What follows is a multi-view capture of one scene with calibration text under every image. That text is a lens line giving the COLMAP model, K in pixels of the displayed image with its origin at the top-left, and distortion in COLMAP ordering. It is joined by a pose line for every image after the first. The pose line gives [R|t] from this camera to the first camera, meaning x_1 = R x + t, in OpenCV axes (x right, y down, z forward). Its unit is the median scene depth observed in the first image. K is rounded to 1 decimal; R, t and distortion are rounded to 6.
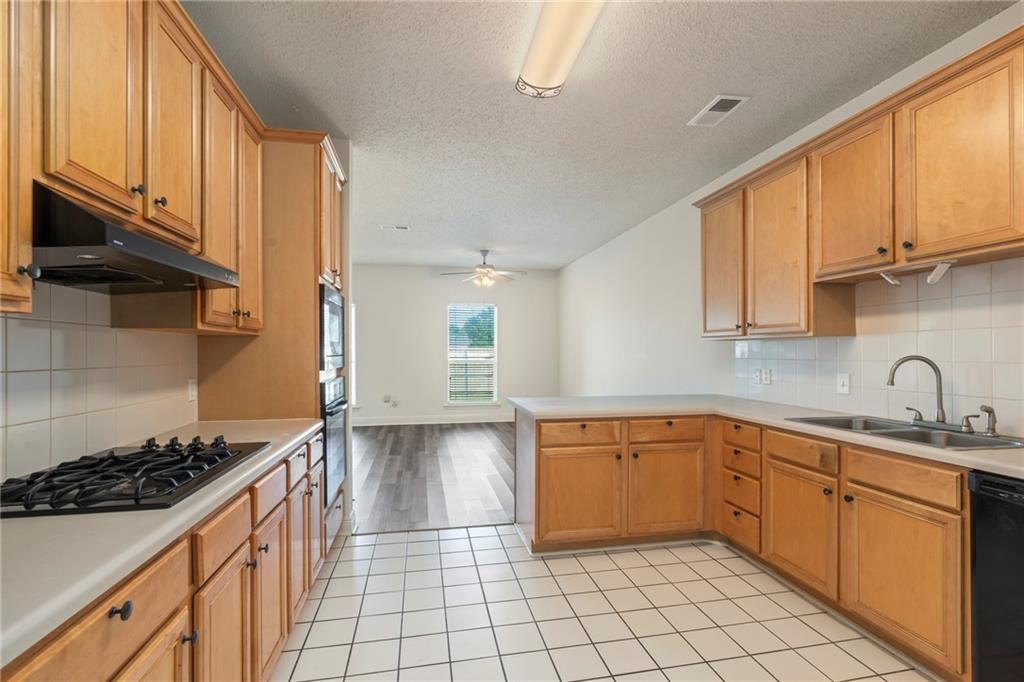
lens RADIAL K [[456.8, 0, 512.0], [0, 456.8, 341.0], [0, 0, 1]] dist [-0.001542, 0.000158]
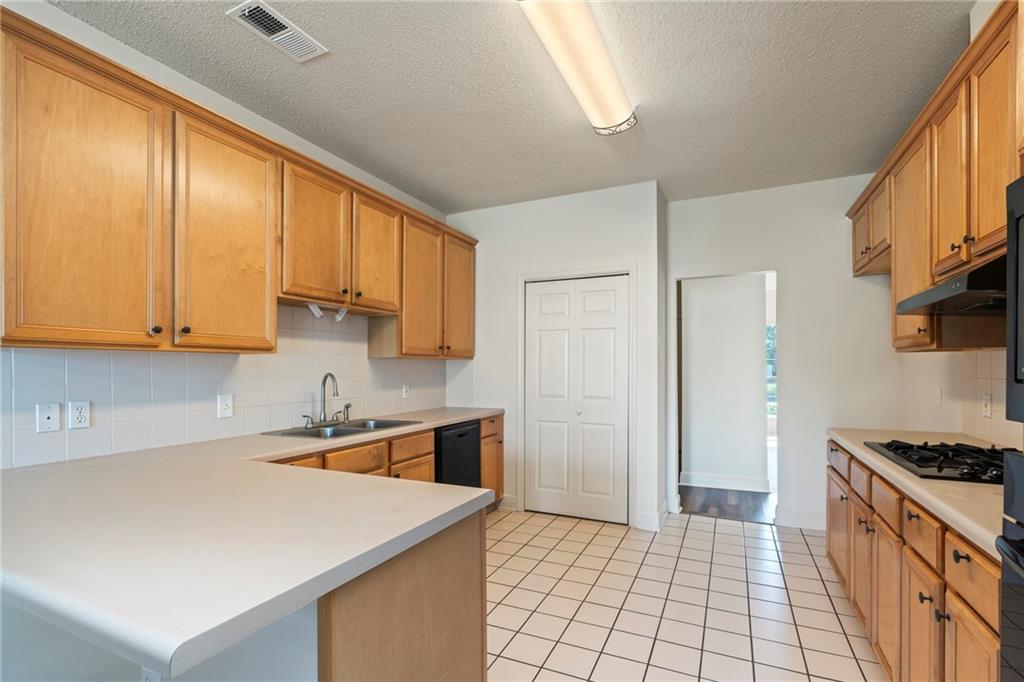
lens RADIAL K [[486.9, 0, 514.8], [0, 486.9, 363.0], [0, 0, 1]] dist [0.015020, 0.000061]
pose [[-0.811978, 0.009350, 0.583613, -0.375688], [-0.010921, 0.999453, -0.031206, 0.040399], [-0.583586, -0.031712, -0.811432, 1.801320]]
